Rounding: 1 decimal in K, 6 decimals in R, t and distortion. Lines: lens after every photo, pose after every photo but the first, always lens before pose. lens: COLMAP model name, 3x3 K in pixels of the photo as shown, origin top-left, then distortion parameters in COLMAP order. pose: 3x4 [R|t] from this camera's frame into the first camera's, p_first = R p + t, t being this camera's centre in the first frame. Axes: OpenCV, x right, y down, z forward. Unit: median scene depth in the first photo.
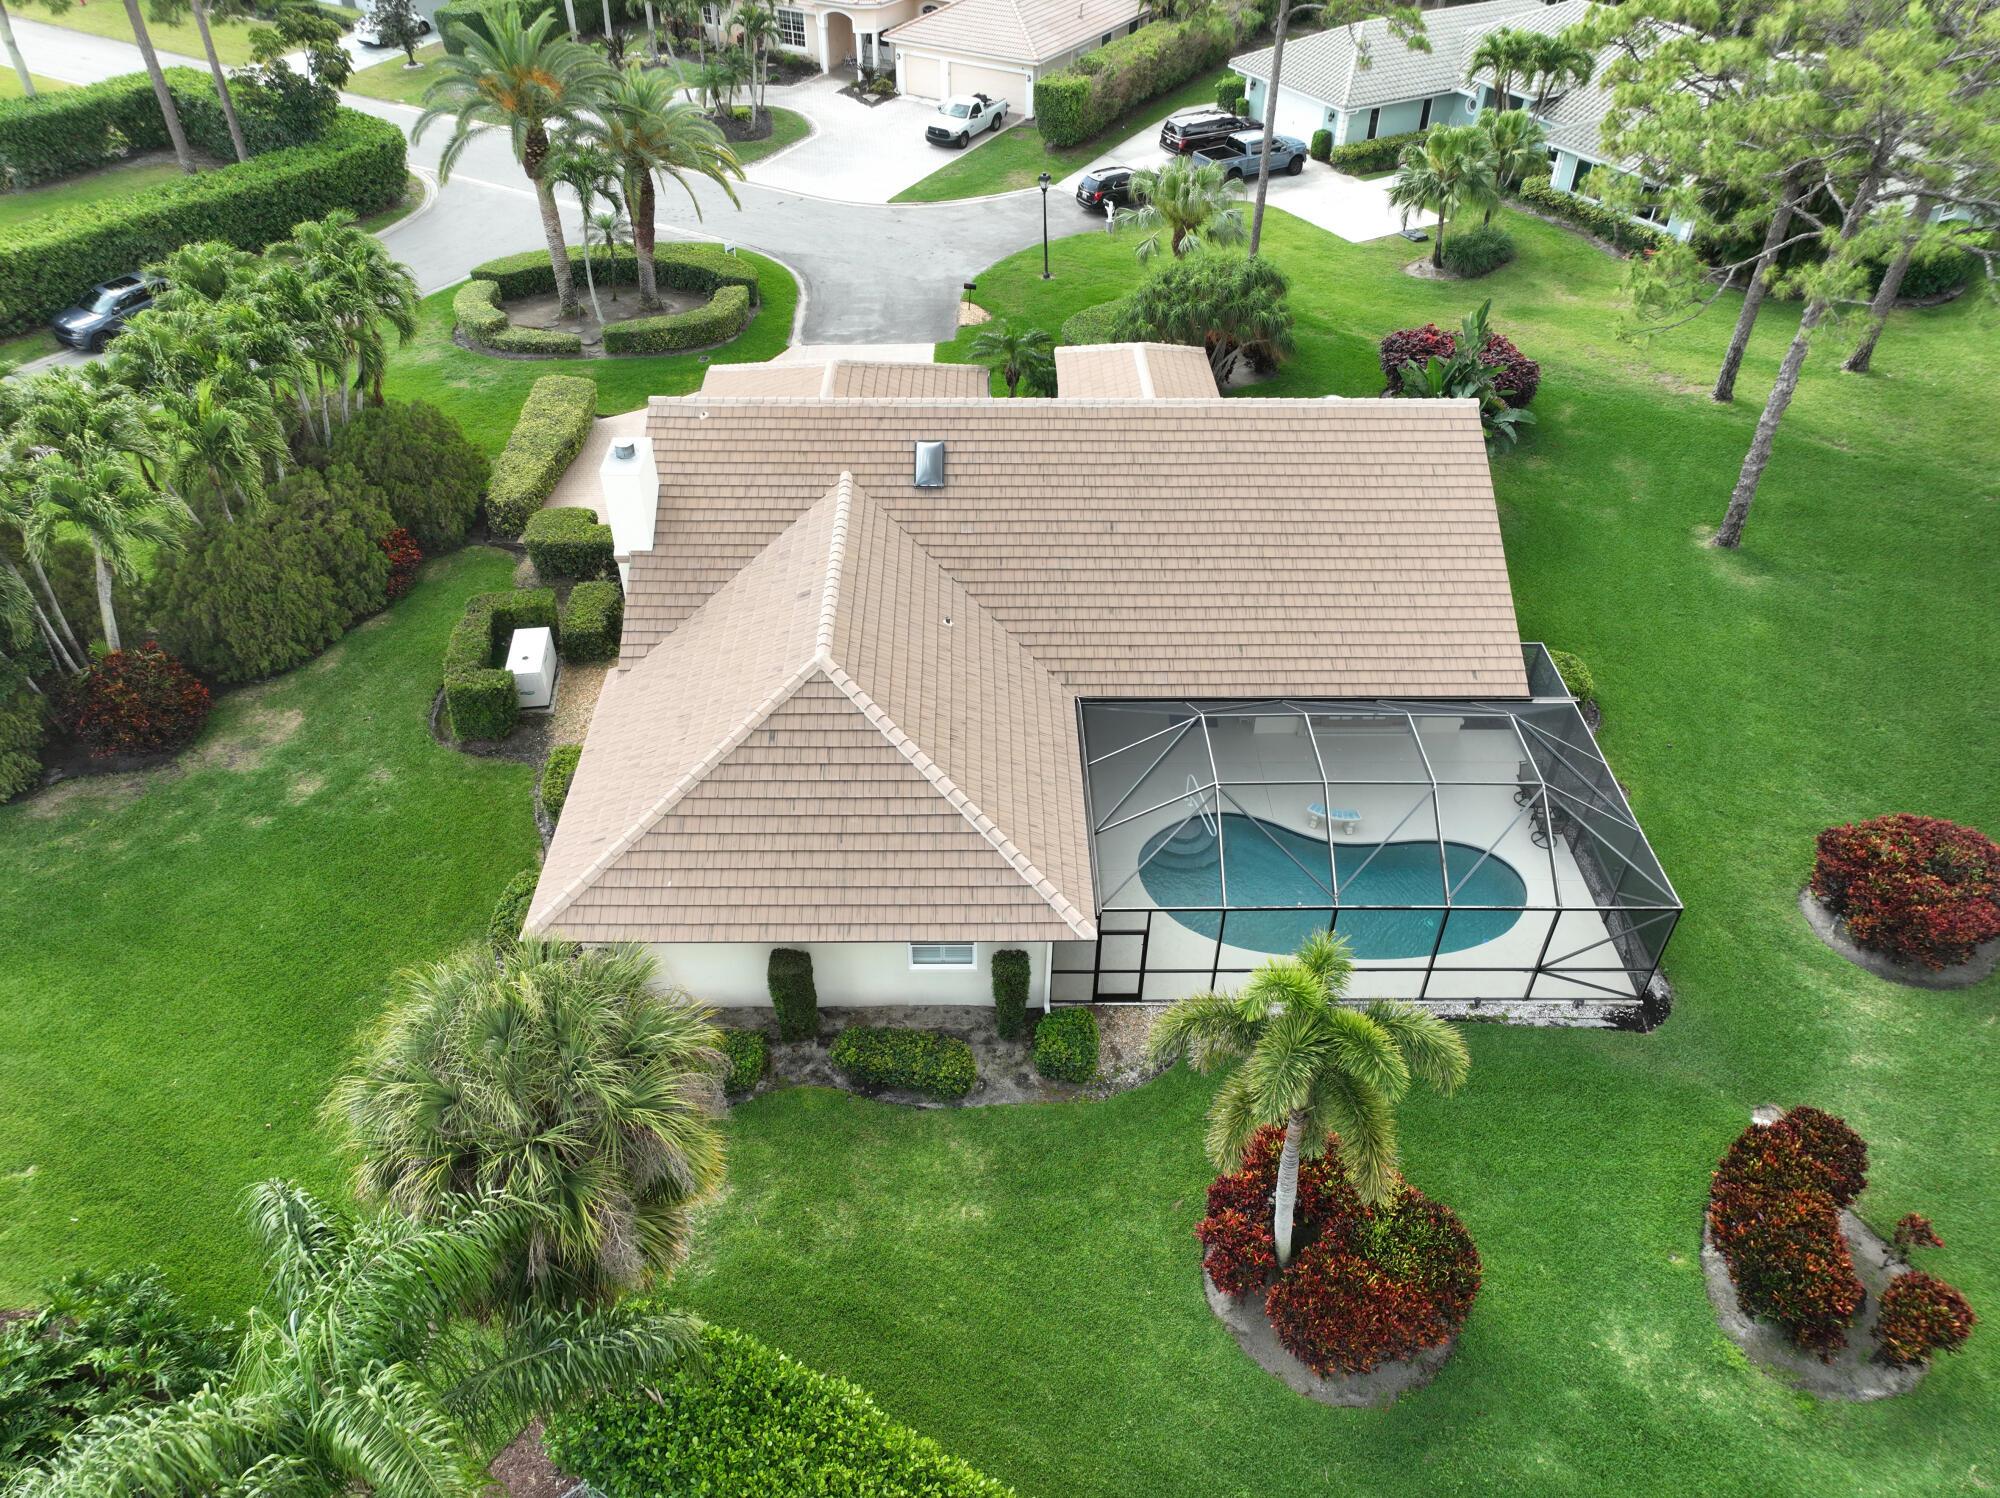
lens RADIAL K [[1398.6, 0, 995.2], [0, 1398.6, 748.6], [0, 0, 1]] dist [0.000856, 0.016747]
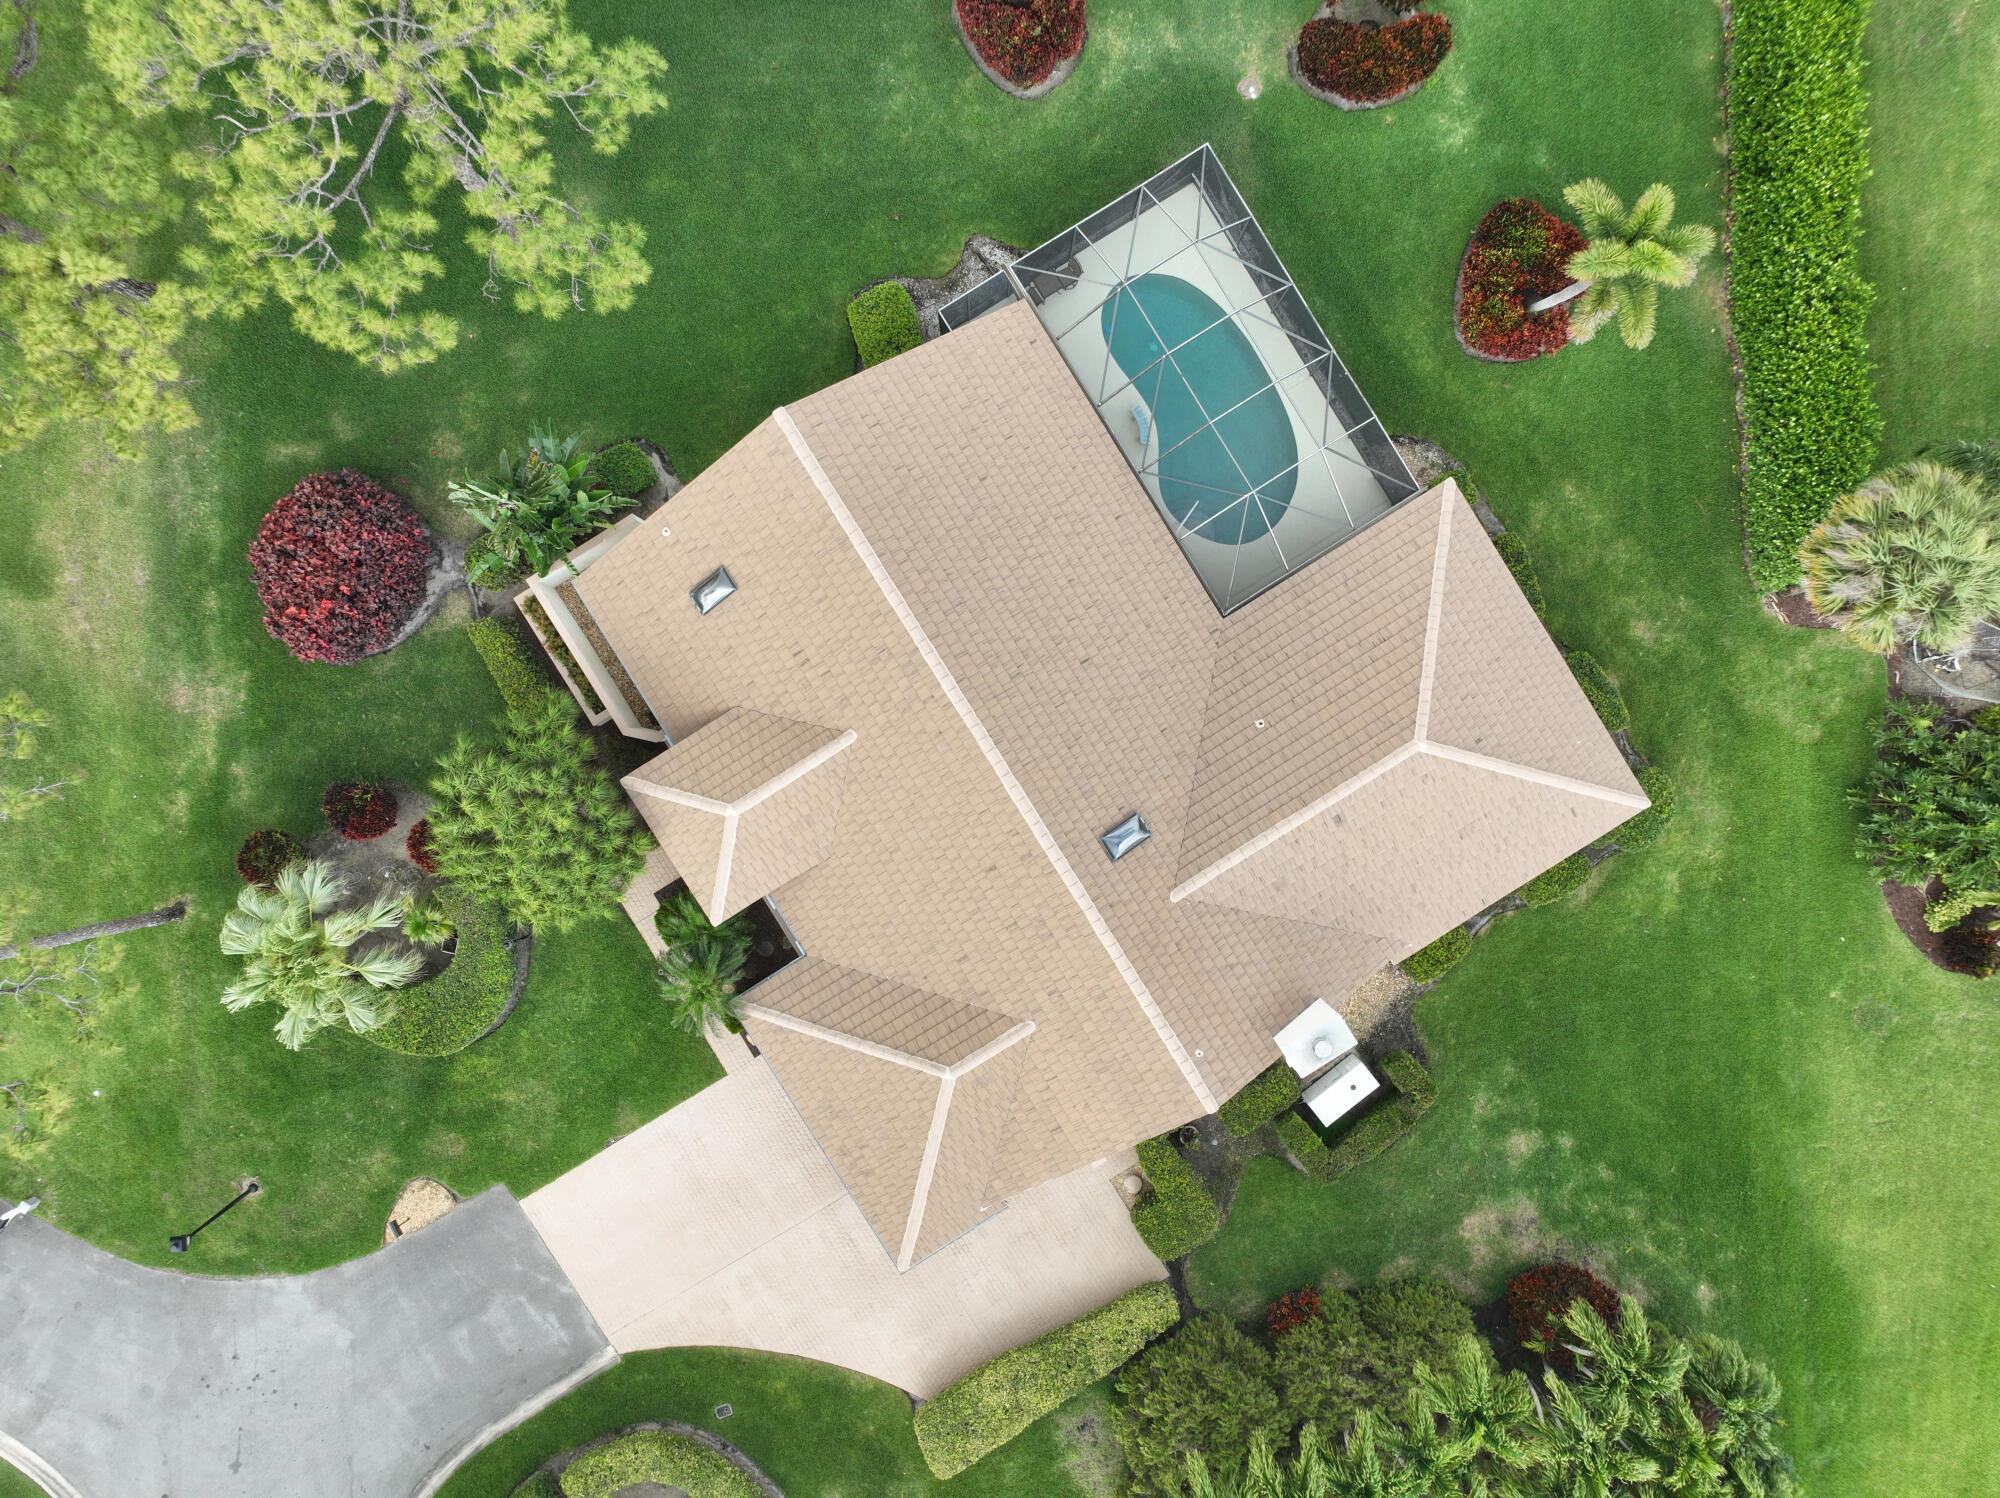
lens RADIAL K [[1398.6, 0, 995.2], [0, 1398.6, 748.6], [0, 0, 1]] dist [0.000856, 0.016747]
pose [[-0.518639, -0.854478, -0.029677, 0.091148], [0.537970, -0.353113, 0.765441, -1.027266], [-0.664532, 0.381022, 0.642822, 0.356861]]
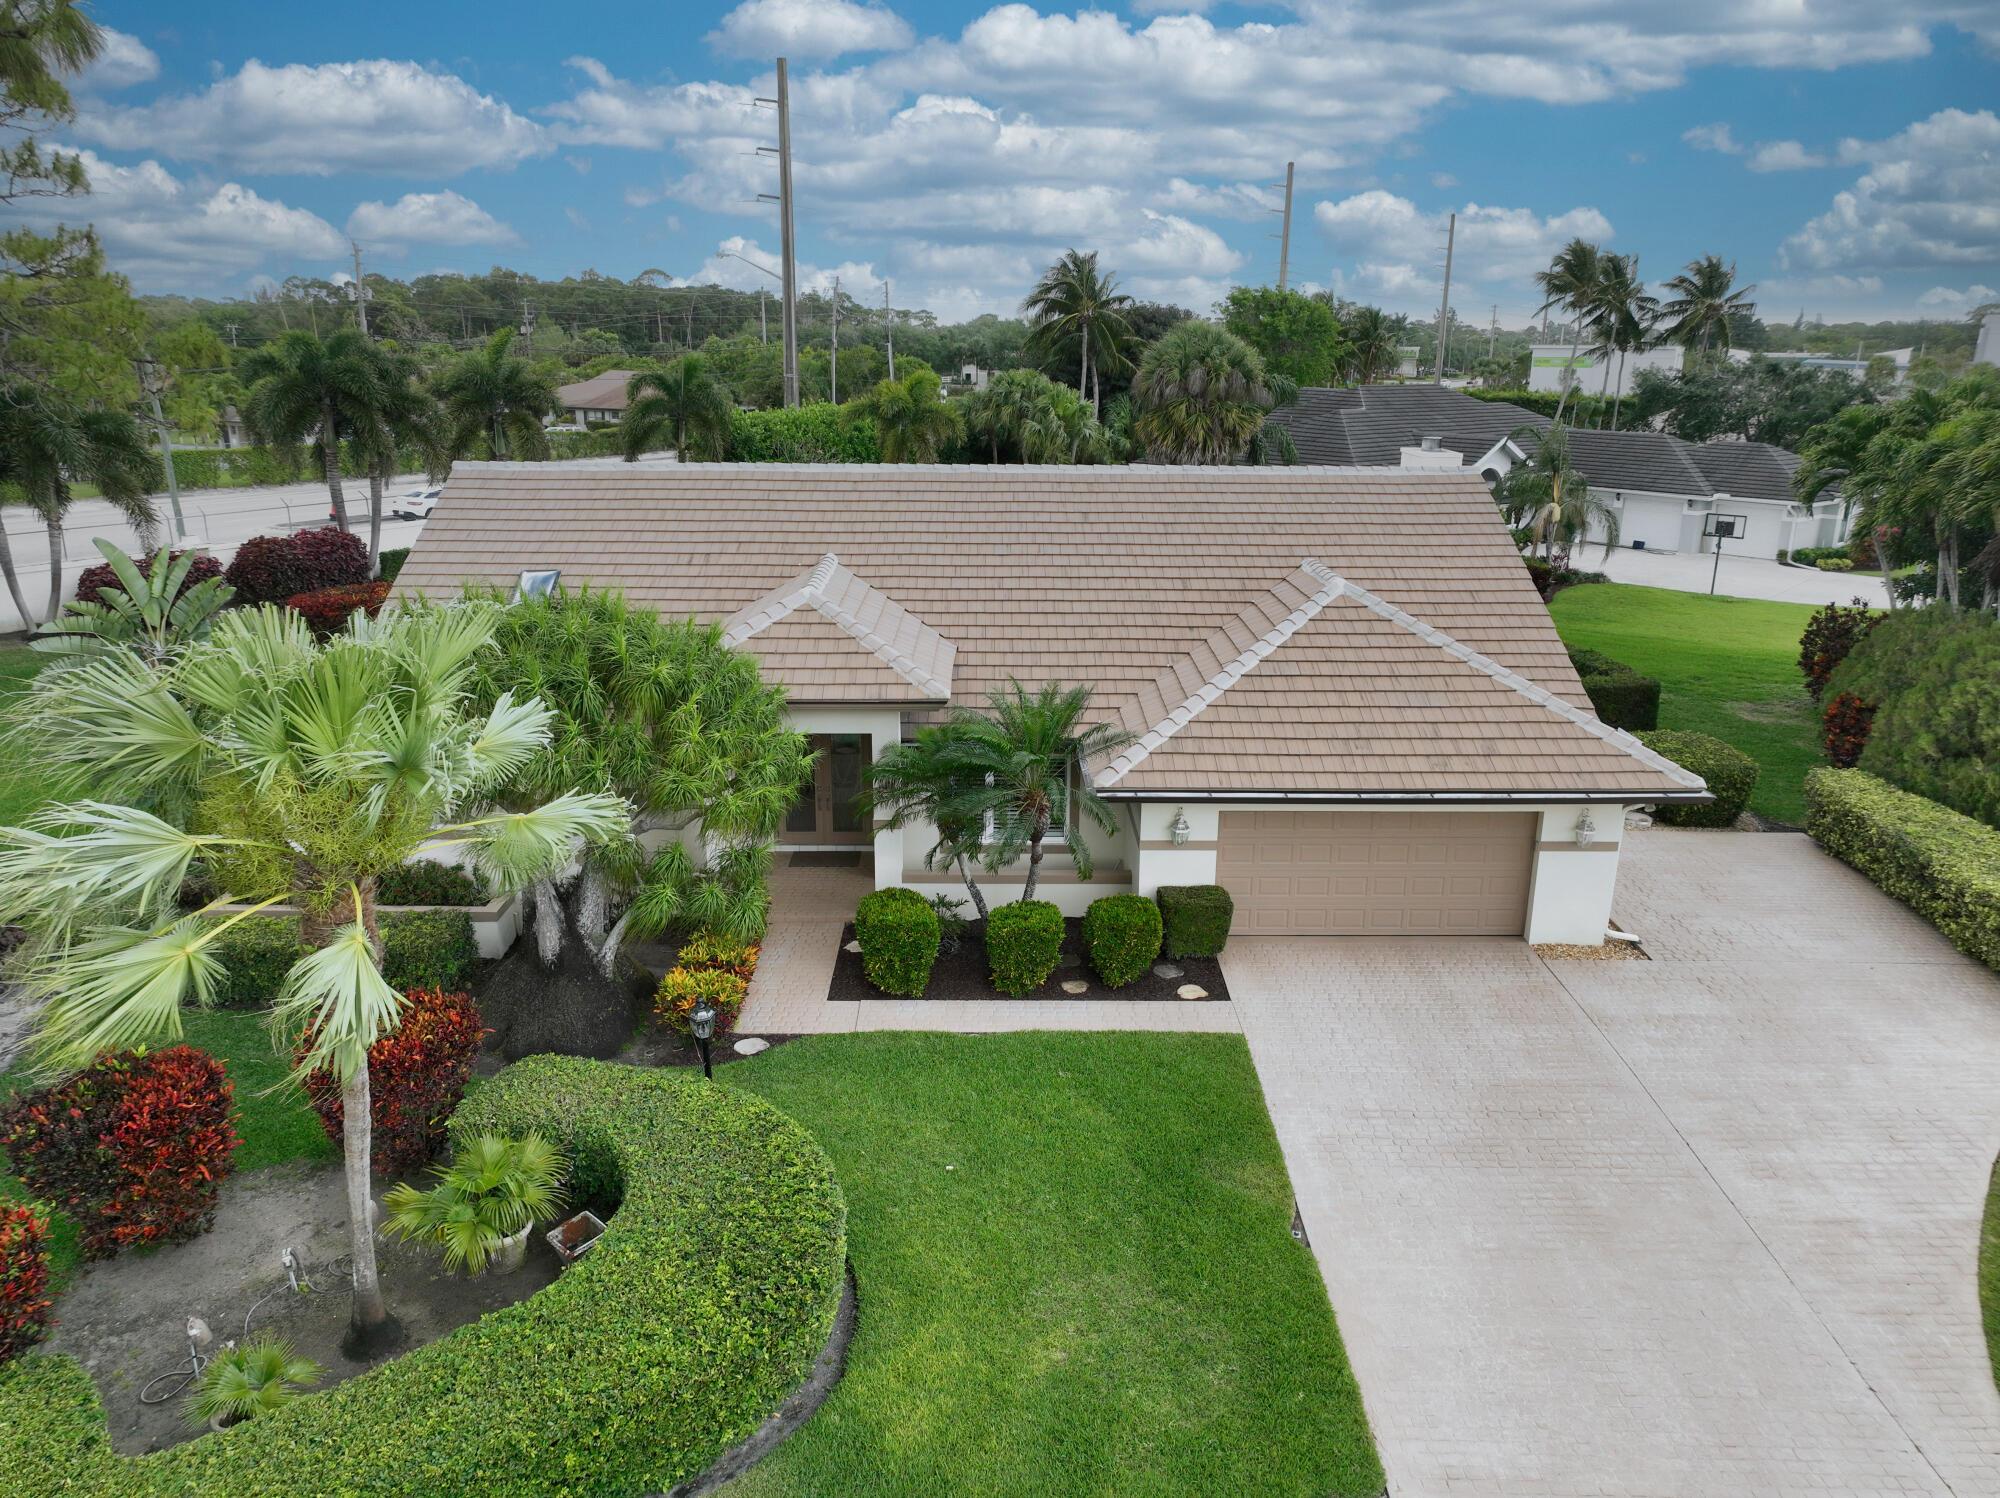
lens RADIAL K [[1409.0, 0, 1005.1], [0, 1409.0, 744.4], [0, 0, 1]] dist [0.009961, 0.002473]
pose [[-0.999877, -0.014397, -0.006256, 0.032979], [-0.013238, 0.559210, 0.828920, -0.847305], [-0.008435, 0.828901, -0.559332, 1.612593]]
